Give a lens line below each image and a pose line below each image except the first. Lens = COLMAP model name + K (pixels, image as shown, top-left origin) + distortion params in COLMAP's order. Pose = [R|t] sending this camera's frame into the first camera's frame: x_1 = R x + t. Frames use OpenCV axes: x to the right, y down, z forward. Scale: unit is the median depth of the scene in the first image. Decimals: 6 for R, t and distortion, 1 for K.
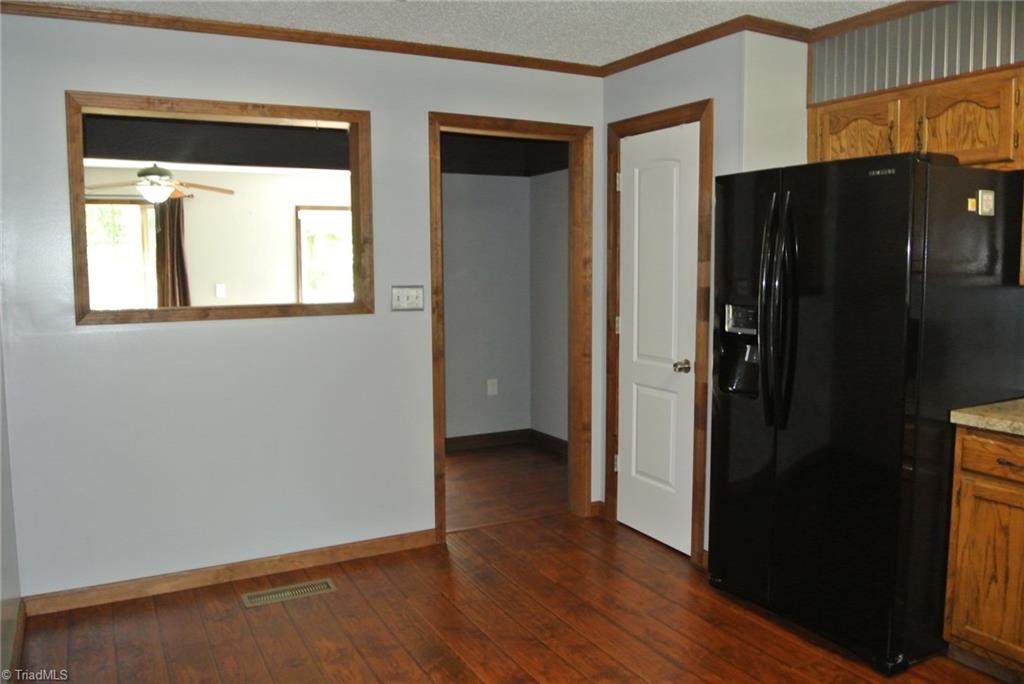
lens RADIAL K [[800.8, 0, 509.2], [0, 800.8, 339.8], [0, 0, 1]] dist [-0.085337, 0.030781]
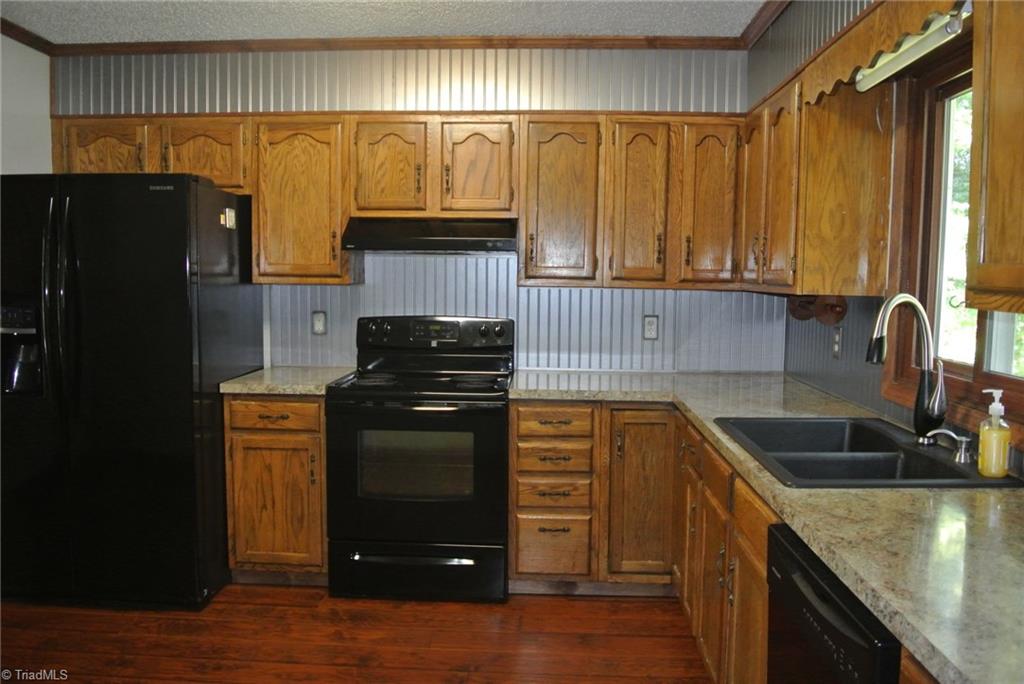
lens RADIAL K [[800.8, 0, 512.1], [0, 800.8, 343.2], [0, 0, 1]] dist [-0.085337, 0.030781]
pose [[0.499409, -0.058435, 0.864393, -0.276452], [0.073039, 0.997011, 0.025202, 0.027475], [-0.863282, 0.050549, 0.502185, -0.039859]]
